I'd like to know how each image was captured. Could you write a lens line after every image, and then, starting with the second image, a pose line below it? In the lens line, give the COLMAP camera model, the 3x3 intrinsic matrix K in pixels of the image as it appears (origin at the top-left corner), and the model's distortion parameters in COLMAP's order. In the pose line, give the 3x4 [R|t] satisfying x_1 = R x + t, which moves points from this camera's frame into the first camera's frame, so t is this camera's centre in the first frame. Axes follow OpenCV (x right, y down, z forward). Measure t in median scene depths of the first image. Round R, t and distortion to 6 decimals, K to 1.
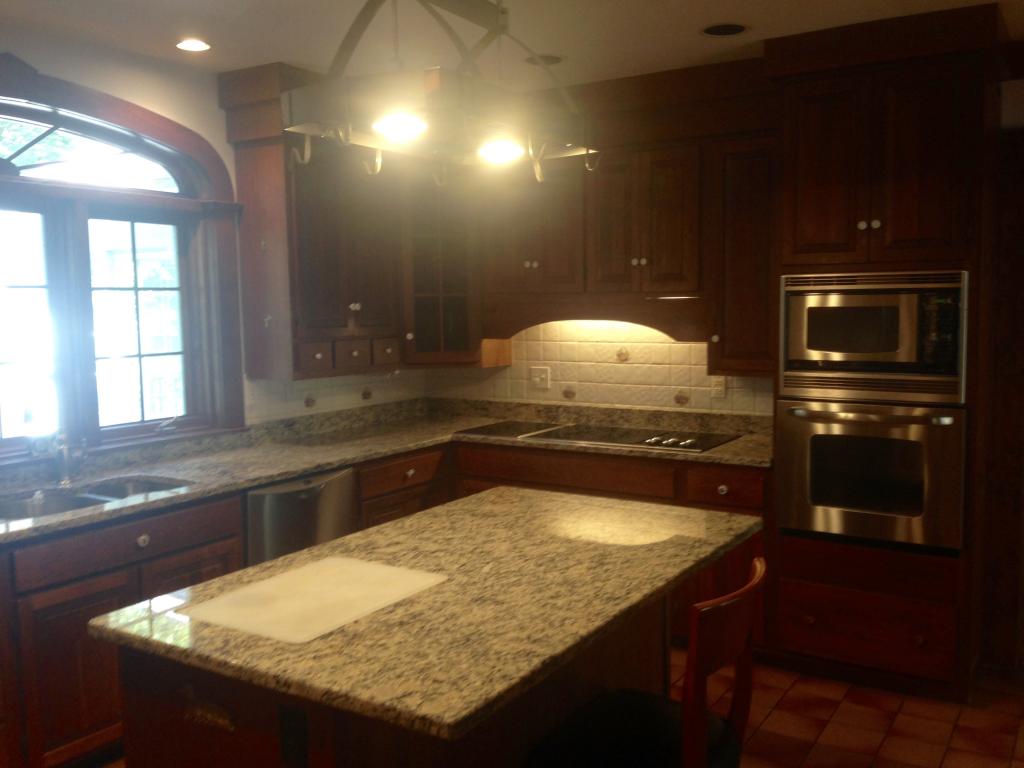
lens RADIAL K [[958.4, 0, 515.3], [0, 958.4, 388.8], [0, 0, 1]] dist [0.063745, 0.000000]
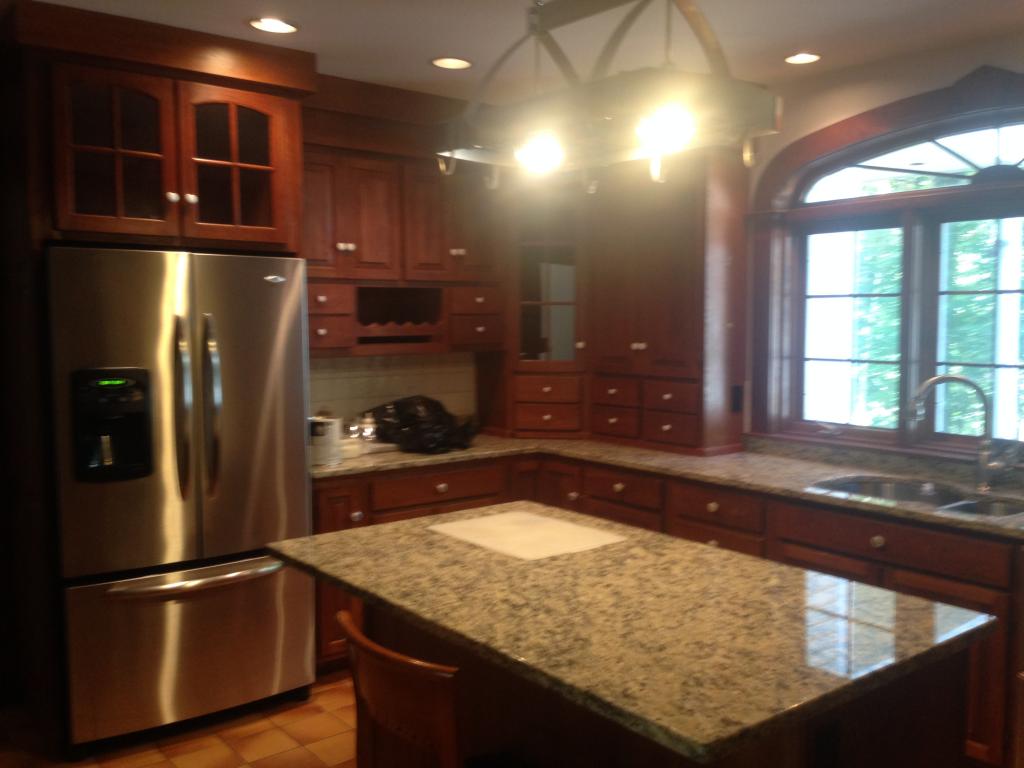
lens RADIAL K [[958.4, 0, 515.7], [0, 958.4, 379.8], [0, 0, 1]] dist [0.063745, 0.000000]
pose [[-0.353663, 0.077728, -0.932138, 0.939642], [-0.080366, 0.990331, 0.113072, -0.130522], [0.931914, 0.114902, -0.343997, 1.332641]]
